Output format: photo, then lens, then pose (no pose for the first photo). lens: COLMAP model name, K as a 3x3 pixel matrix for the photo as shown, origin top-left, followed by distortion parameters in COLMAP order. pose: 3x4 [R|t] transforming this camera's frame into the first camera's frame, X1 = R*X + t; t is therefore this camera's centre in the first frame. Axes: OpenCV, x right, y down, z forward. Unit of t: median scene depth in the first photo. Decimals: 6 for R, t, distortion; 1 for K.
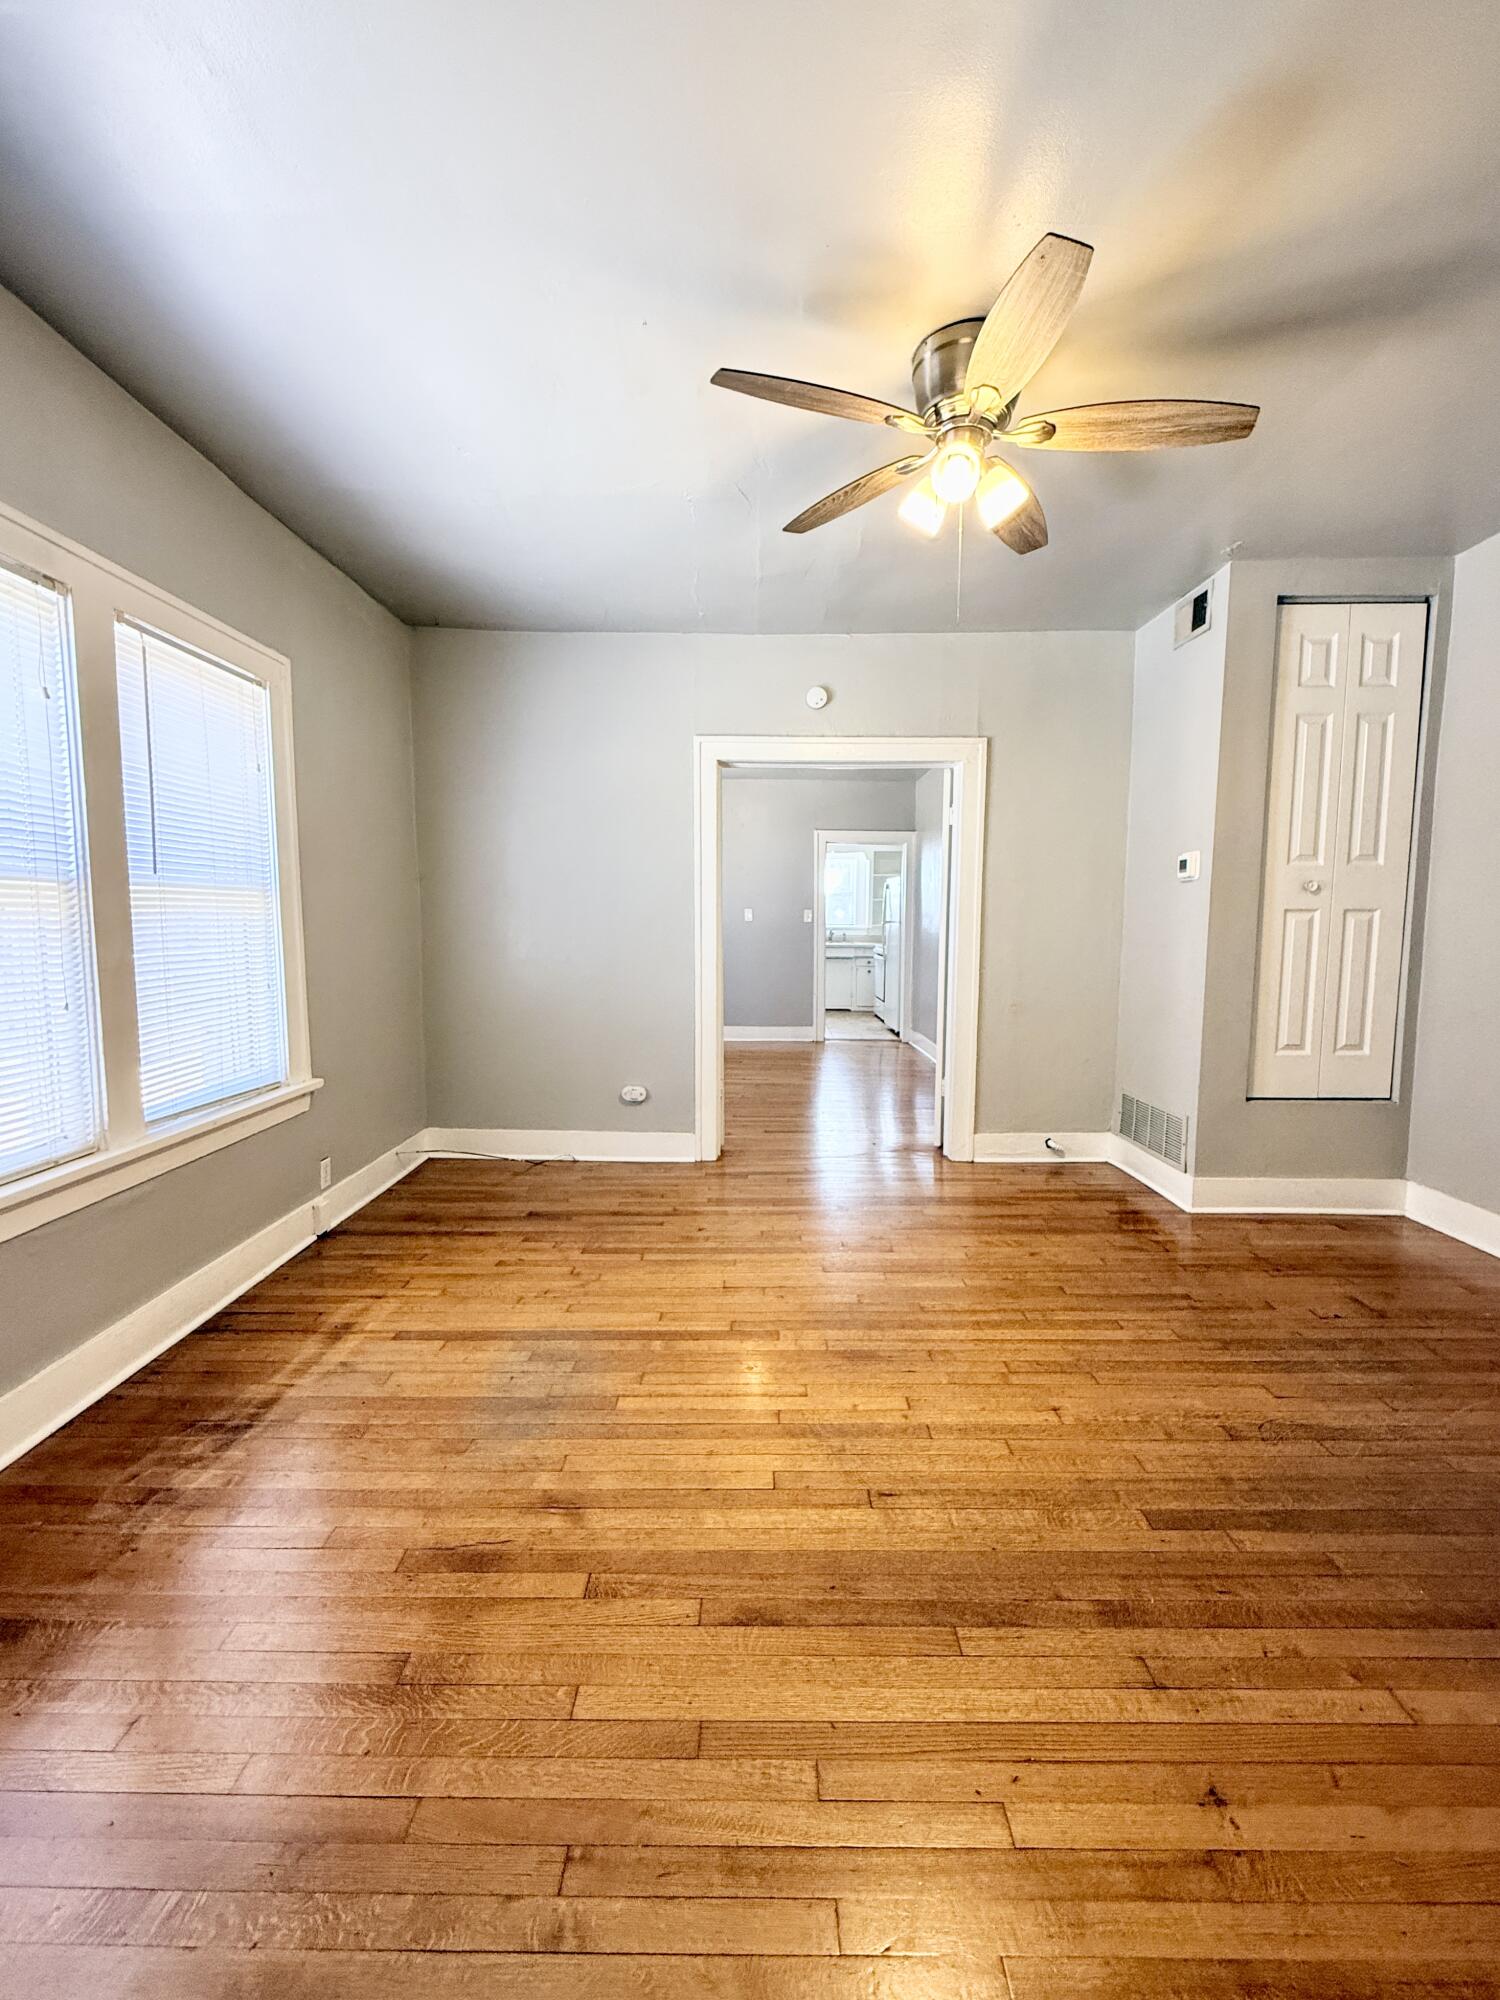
lens RADIAL K [[816.0, 0, 752.3], [0, 816.0, 998.7], [0, 0, 1]] dist [-0.002516, 0.000072]
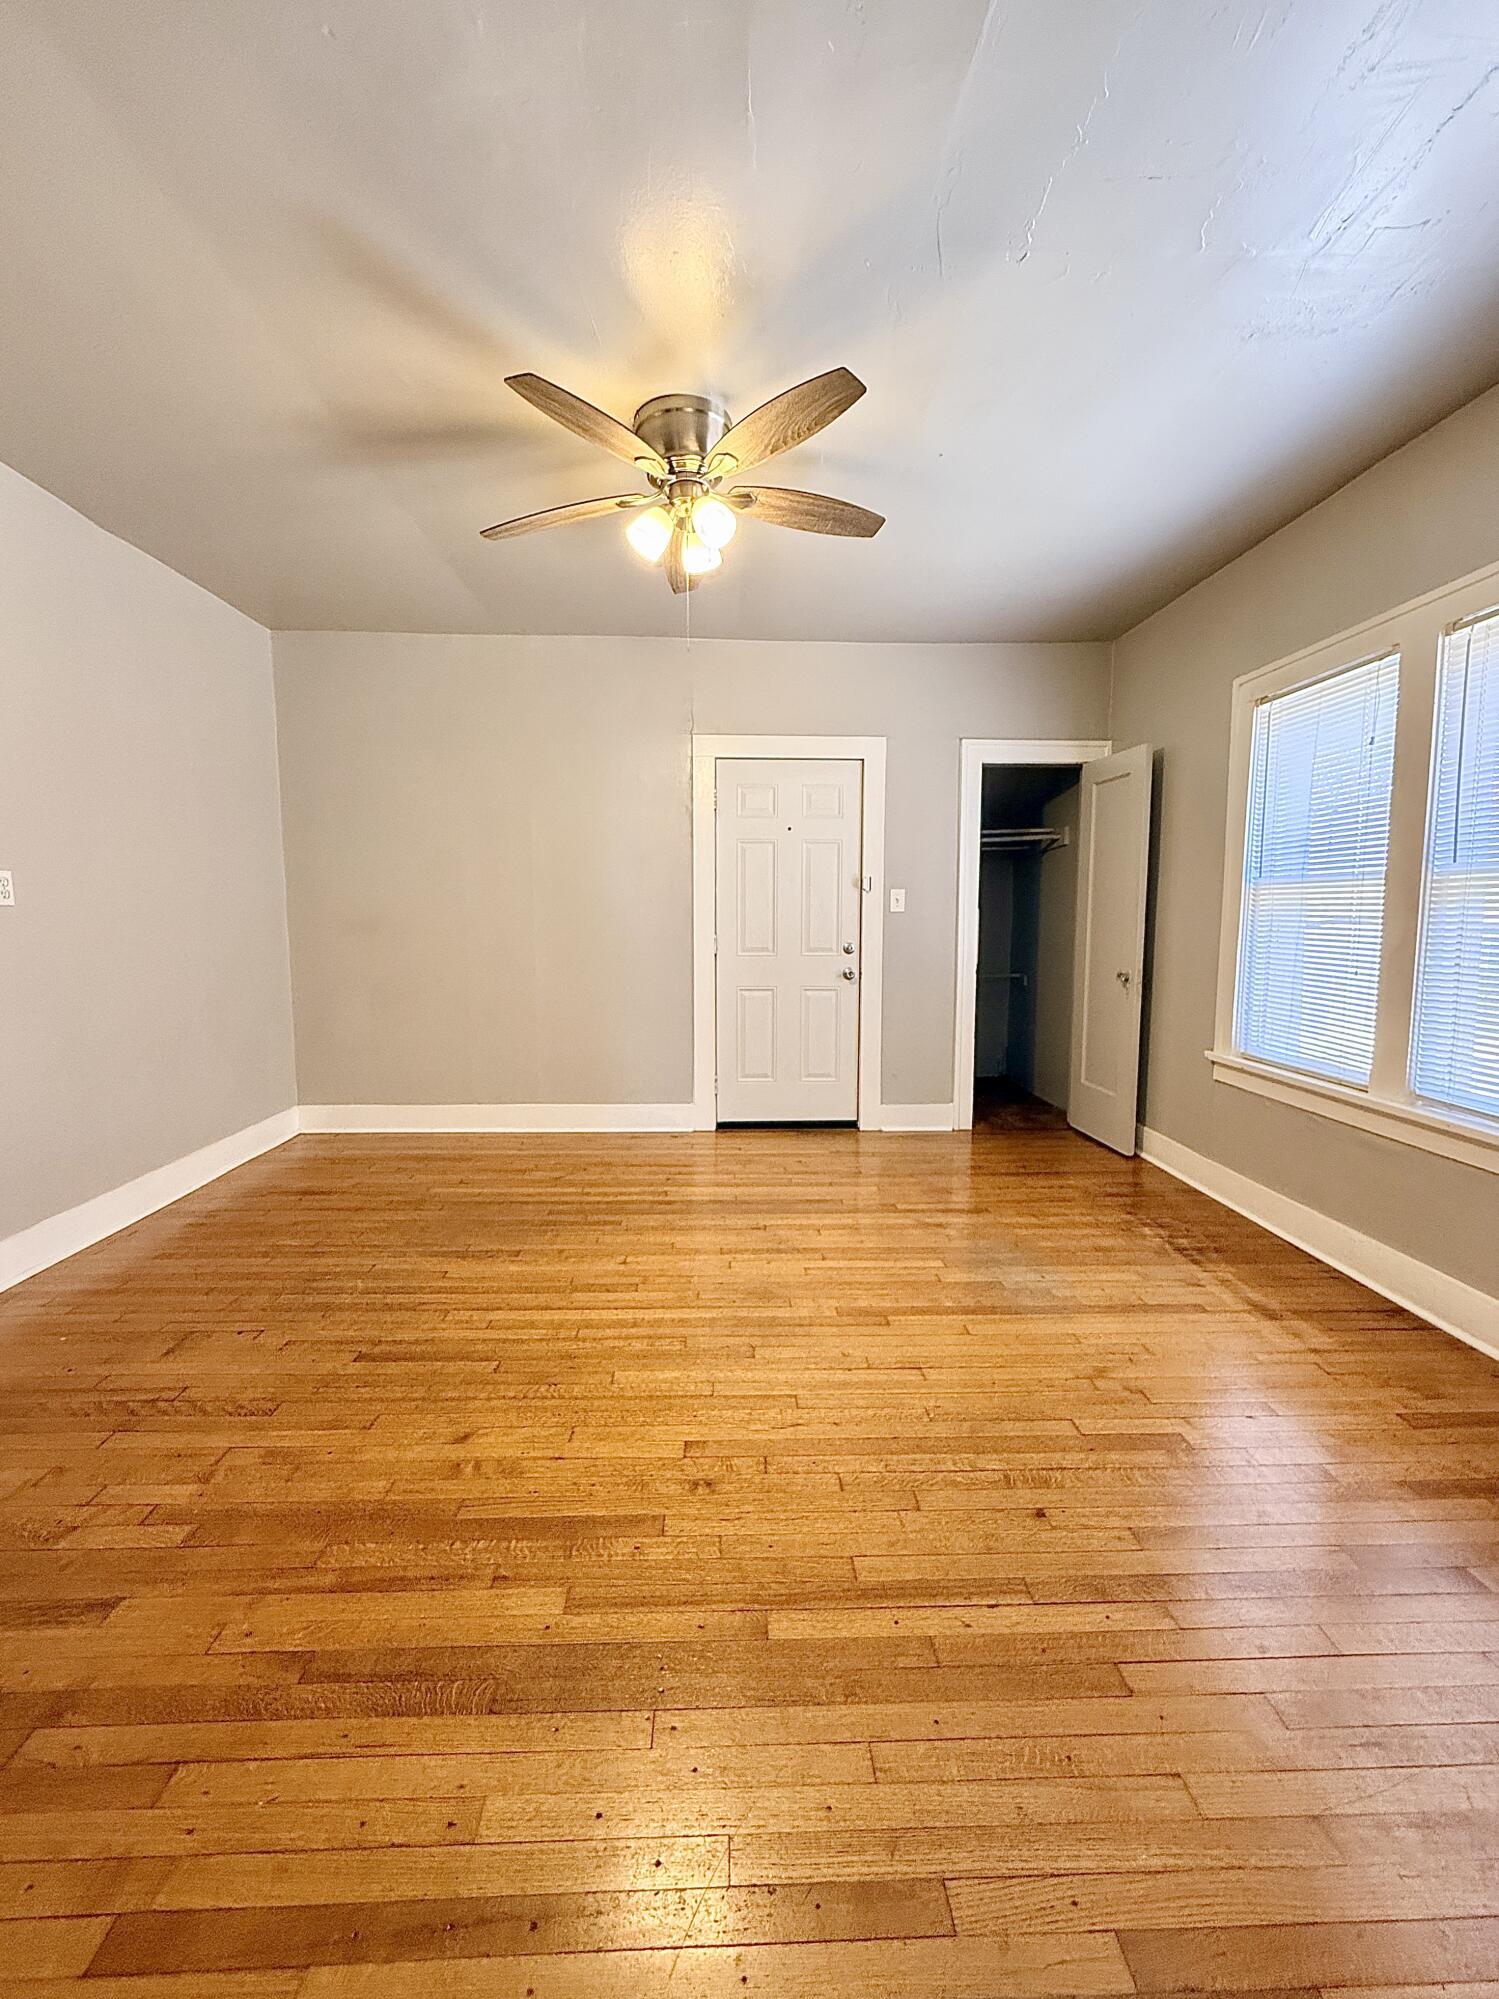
lens RADIAL K [[815.6, 0, 751.8], [0, 815.6, 998.2], [0, 0, 1]] dist [-0.002516, 0.000072]
pose [[-0.998725, 0.003191, -0.050380, 0.152412], [-0.006898, 0.980012, 0.198817, -0.142309], [0.050008, 0.198911, -0.978741, 1.543004]]
